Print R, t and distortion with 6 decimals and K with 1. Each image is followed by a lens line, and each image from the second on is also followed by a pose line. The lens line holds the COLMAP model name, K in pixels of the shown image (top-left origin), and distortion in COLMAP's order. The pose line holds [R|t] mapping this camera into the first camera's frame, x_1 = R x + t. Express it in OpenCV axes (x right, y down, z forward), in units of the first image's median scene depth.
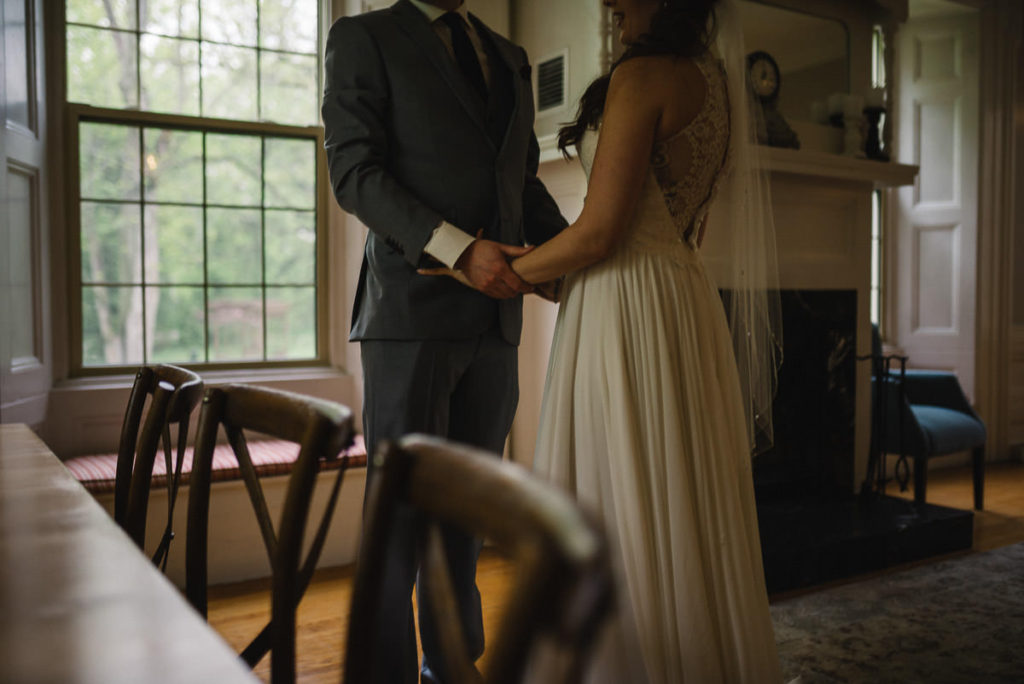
lens RADIAL K [[990.1, 0, 512.0], [0, 990.1, 342.0], [0, 0, 1]] dist [-0.116911, 0.175559]
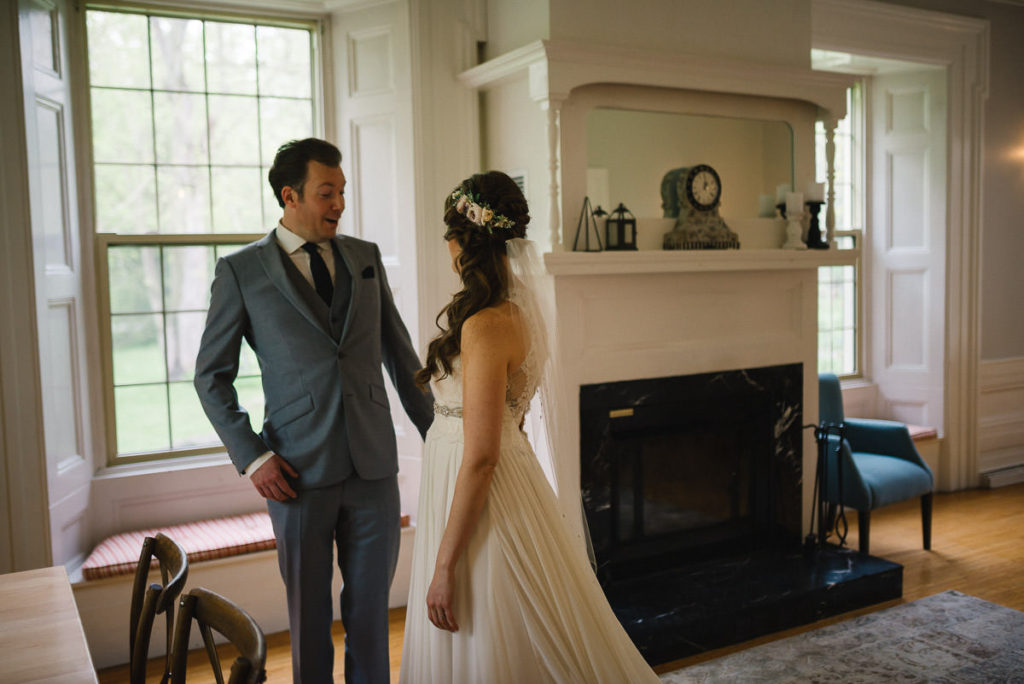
lens RADIAL K [[990.1, 0, 512.0], [0, 990.1, 342.0], [0, 0, 1]] dist [-0.116911, 0.175559]
pose [[0.998445, -0.015648, -0.053508, 0.094613], [0.017816, 0.999029, 0.040292, -0.143160], [0.052825, -0.041183, 0.997754, -0.138531]]
